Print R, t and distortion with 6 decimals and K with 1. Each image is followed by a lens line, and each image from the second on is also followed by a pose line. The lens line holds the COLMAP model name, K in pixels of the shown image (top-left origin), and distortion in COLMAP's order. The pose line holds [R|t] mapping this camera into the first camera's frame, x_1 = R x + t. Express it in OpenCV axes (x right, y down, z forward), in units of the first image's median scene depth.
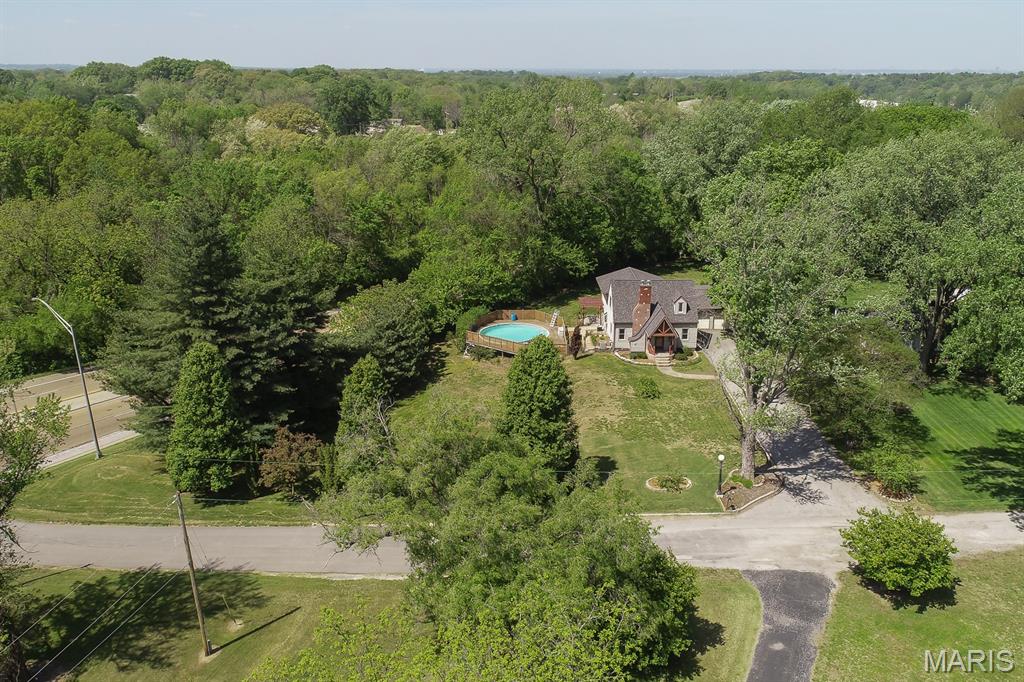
lens RADIAL K [[822.5, 0, 512.0], [0, 822.5, 341.0], [0, 0, 1]] dist [-0.012716, -0.006107]
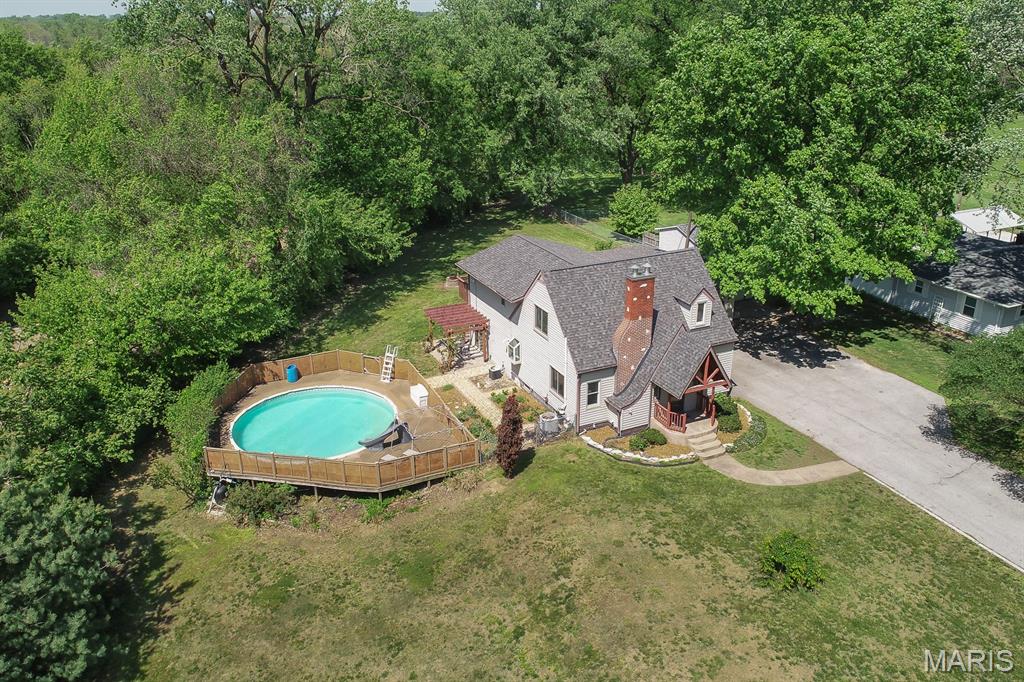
lens RADIAL K [[822.5, 0, 512.0], [0, 822.5, 341.0], [0, 0, 1]] dist [-0.012716, -0.006107]
pose [[0.904693, -0.165189, 0.392739, -0.069110], [0.140269, 0.985872, 0.091549, -0.079160], [-0.402313, -0.027735, 0.915082, 0.602330]]
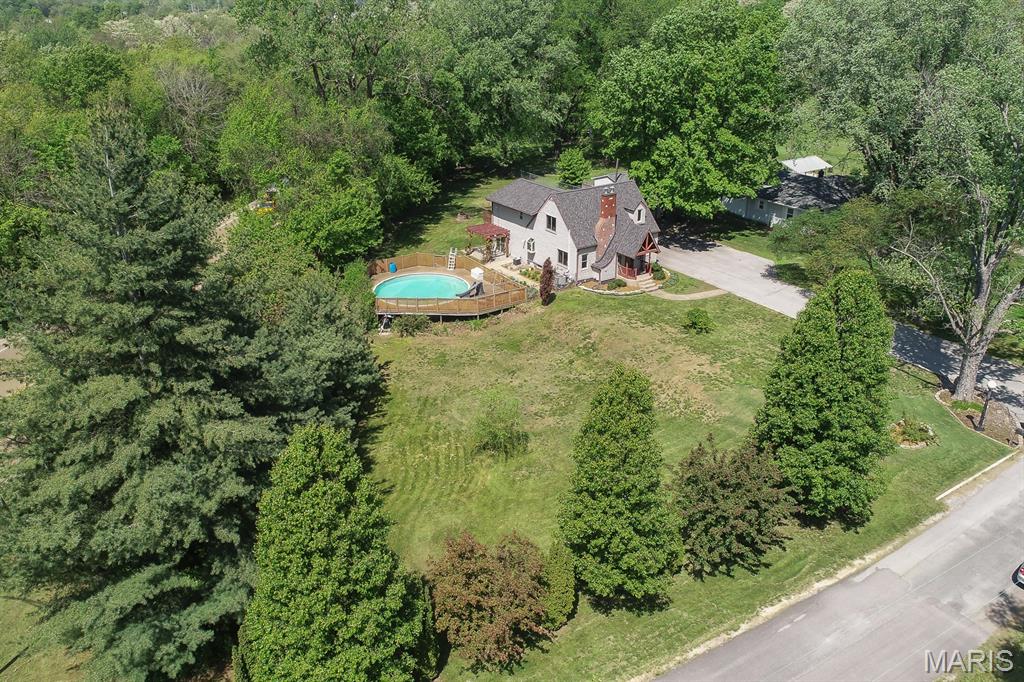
lens RADIAL K [[822.5, 0, 512.0], [0, 822.5, 341.0], [0, 0, 1]] dist [-0.012716, -0.006107]
pose [[0.834294, -0.225950, 0.502892, -0.322241], [0.179985, 0.973808, 0.138938, -0.053764], [-0.521114, -0.025402, 0.853109, 0.359567]]
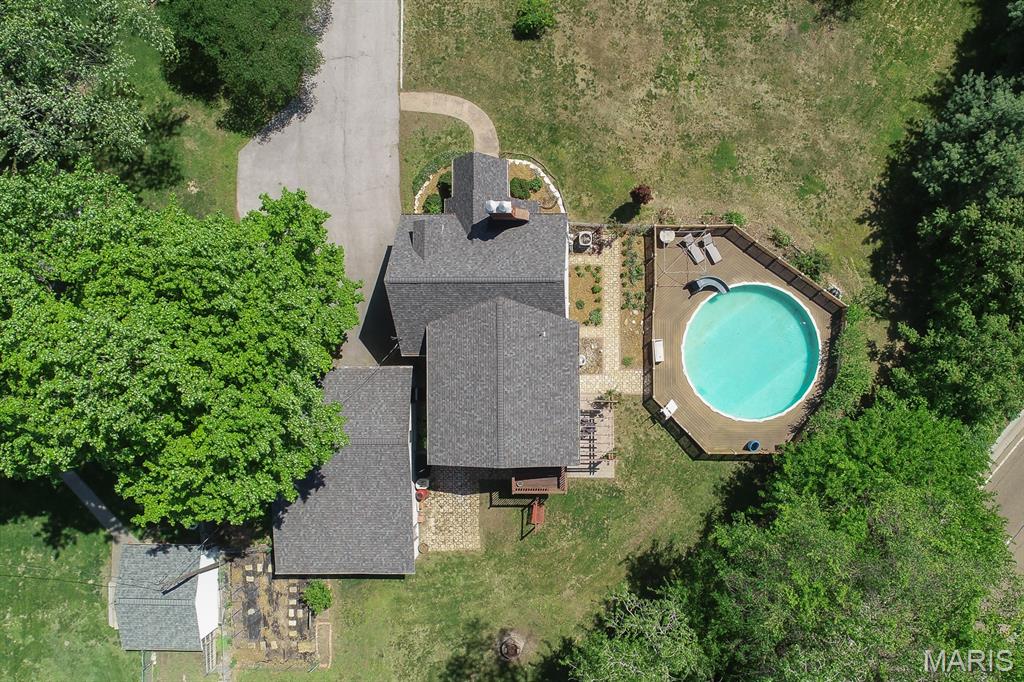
lens RADIAL K [[822.5, 0, 512.0], [0, 822.5, 341.0], [0, 0, 1]] dist [-0.012716, -0.006107]
pose [[-0.999960, -0.003775, 0.008072, 0.152974], [0.008852, -0.316326, 0.948609, -0.508138], [-0.001028, 0.948643, 0.316347, 0.884143]]
